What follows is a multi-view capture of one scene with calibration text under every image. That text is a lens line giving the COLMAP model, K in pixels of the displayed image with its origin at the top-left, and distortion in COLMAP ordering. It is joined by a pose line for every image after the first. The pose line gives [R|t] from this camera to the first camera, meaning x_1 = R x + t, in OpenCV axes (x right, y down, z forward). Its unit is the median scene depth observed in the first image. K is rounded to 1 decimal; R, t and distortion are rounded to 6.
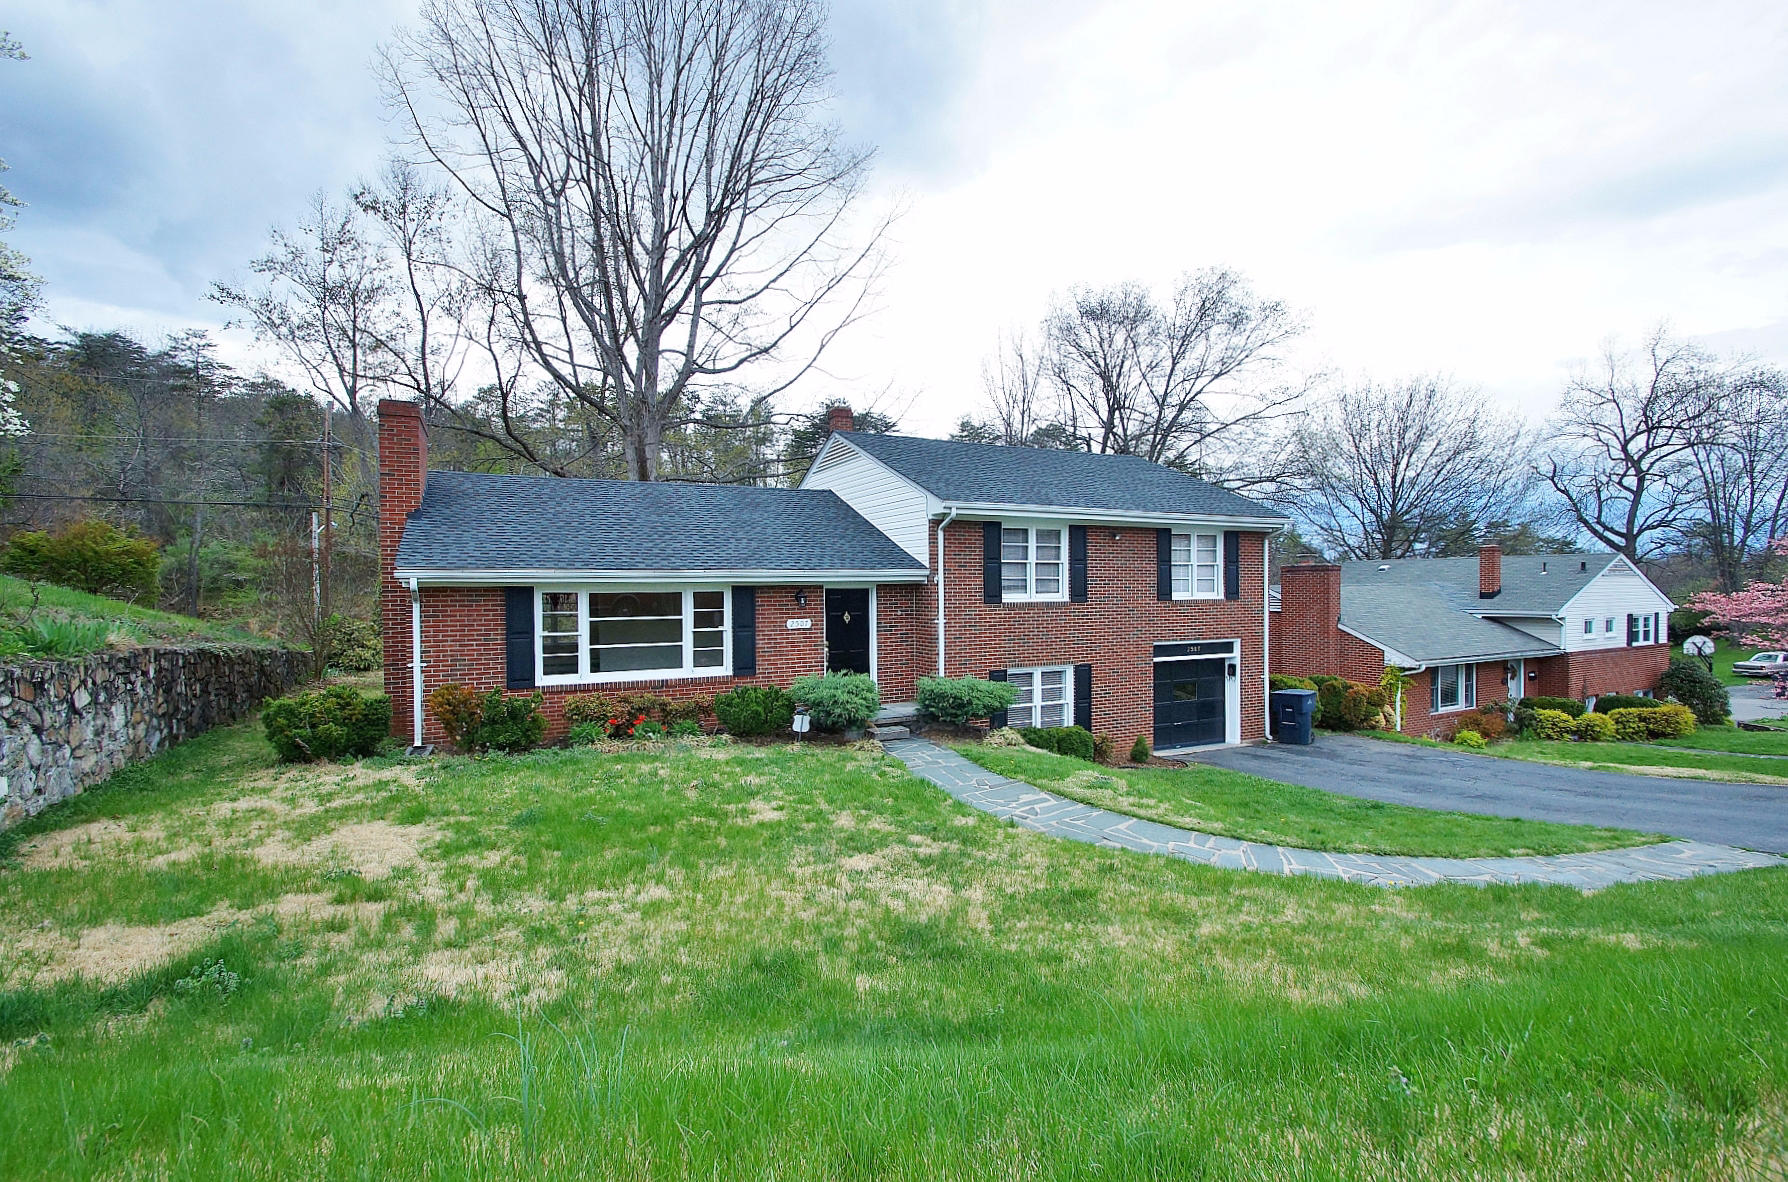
lens RADIAL K [[786.3, 0, 893.9], [0, 786.3, 600.3], [0, 0, 1]] dist [-0.001542, -0.002216]
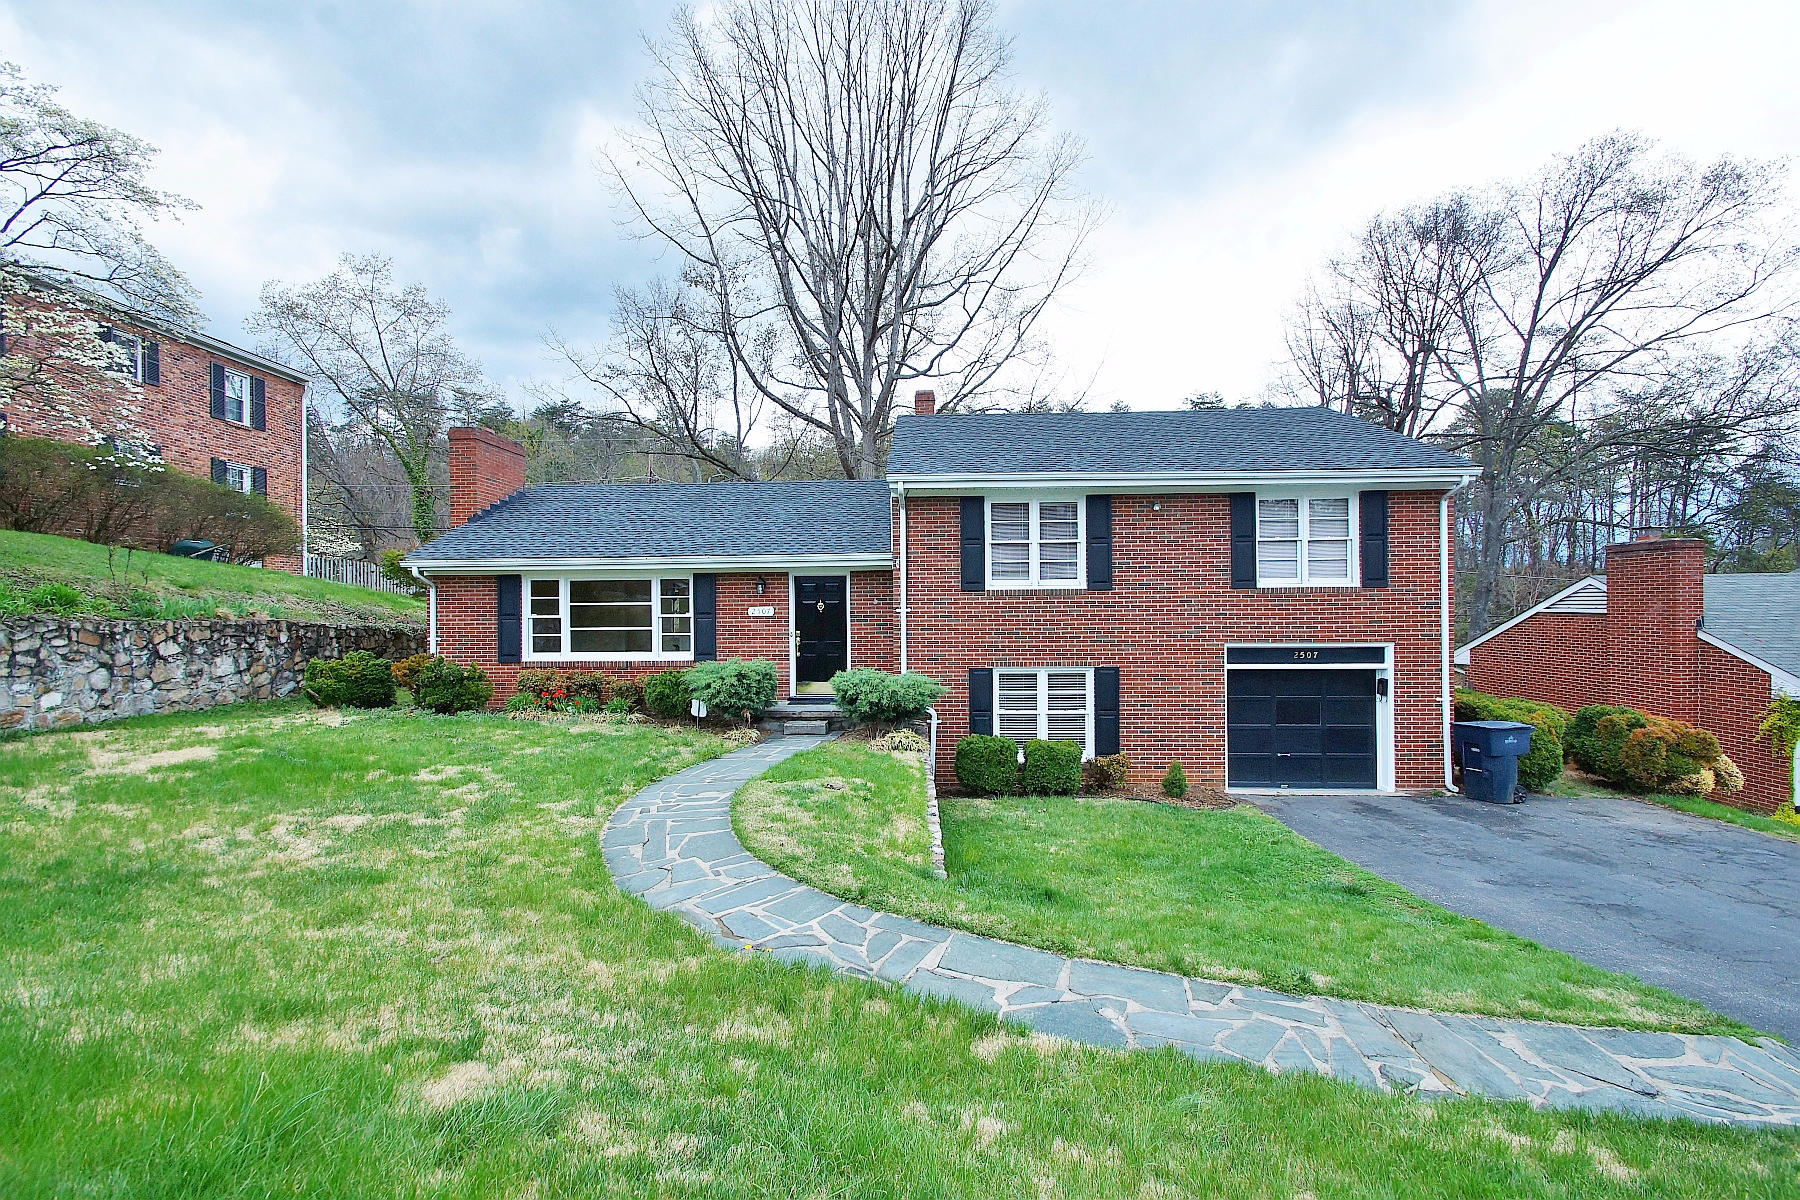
lens RADIAL K [[791.6, 0, 899.8], [0, 791.6, 595.0], [0, 0, 1]] dist [-0.001542, -0.002216]
pose [[0.879589, -0.007110, -0.475682, 0.469524], [-0.004650, 0.999712, -0.023541, 0.029623], [0.475712, 0.022919, 0.879302, 0.195779]]
